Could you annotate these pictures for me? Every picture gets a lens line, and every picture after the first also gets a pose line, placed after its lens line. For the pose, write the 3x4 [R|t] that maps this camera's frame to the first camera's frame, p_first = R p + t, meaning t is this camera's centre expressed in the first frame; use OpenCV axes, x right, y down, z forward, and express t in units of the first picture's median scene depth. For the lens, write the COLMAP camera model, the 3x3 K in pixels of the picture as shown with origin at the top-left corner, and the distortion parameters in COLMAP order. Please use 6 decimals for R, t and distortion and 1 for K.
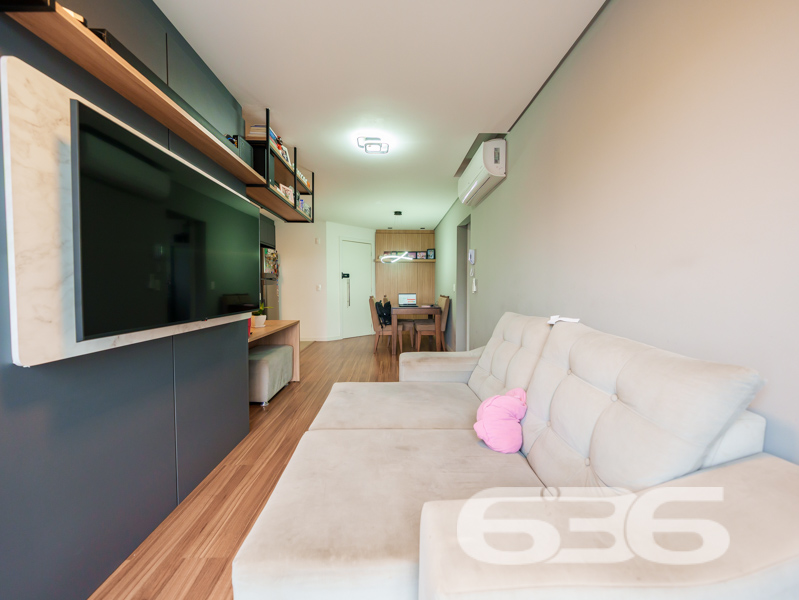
lens RADIAL K [[307.5, 0, 400.8], [0, 307.5, 299.4], [0, 0, 1]] dist [-0.003565, -0.000066]
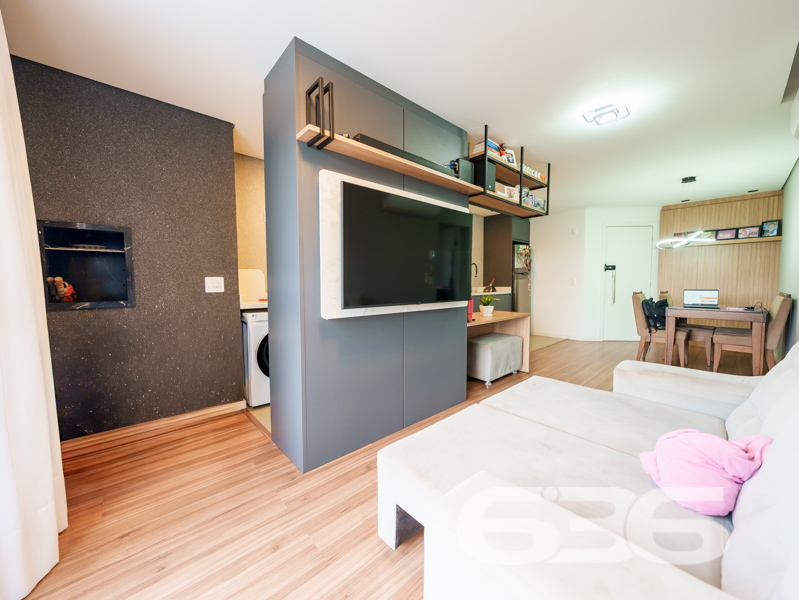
lens RADIAL K [[307.5, 0, 403.2], [0, 307.5, 298.8], [0, 0, 1]] dist [-0.003565, -0.000066]
pose [[0.650646, 0.036796, -0.758489, 0.157016], [-0.026523, 0.999317, 0.025727, 0.003865], [0.758918, 0.003378, 0.651178, 0.011807]]
